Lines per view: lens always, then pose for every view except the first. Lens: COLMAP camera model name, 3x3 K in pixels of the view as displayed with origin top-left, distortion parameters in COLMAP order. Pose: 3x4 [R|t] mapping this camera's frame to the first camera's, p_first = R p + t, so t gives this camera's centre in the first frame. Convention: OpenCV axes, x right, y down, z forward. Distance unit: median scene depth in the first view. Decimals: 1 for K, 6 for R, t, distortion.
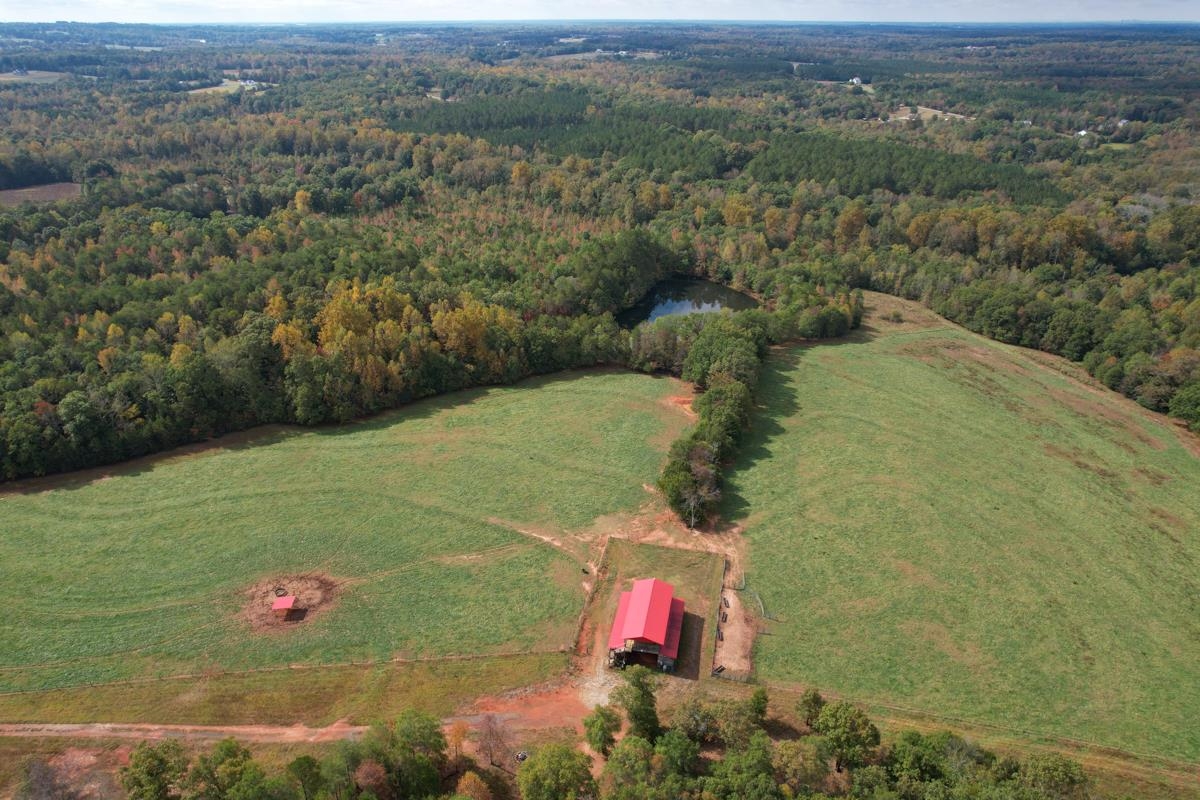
lens RADIAL K [[776.4, 0, 592.4], [0, 776.4, 399.5], [0, 0, 1]] dist [-0.085525, 0.073220]
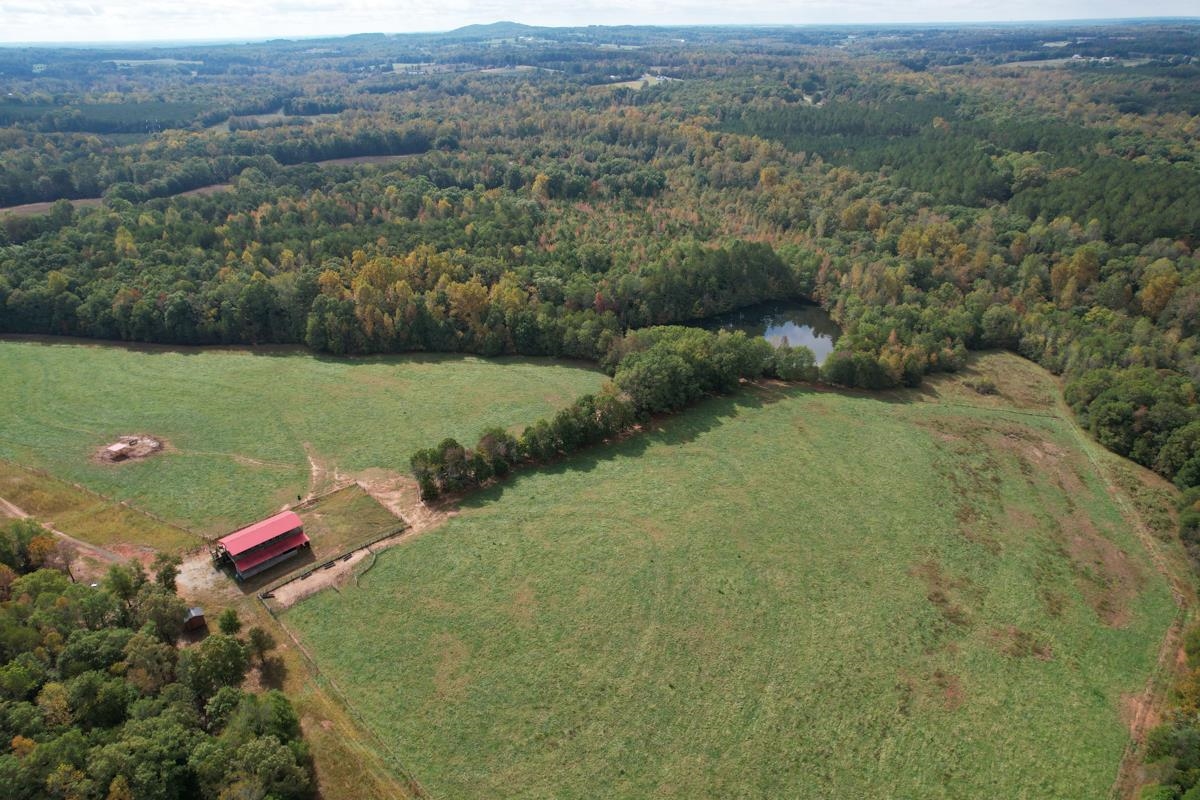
lens RADIAL K [[776.4, 0, 592.4], [0, 776.4, 399.5], [0, 0, 1]] dist [-0.085525, 0.073220]
pose [[0.834293, 0.229233, -0.501406, 0.588714], [-0.230157, 0.971235, 0.061069, -0.062444], [0.500982, 0.064453, 0.863054, 0.131203]]
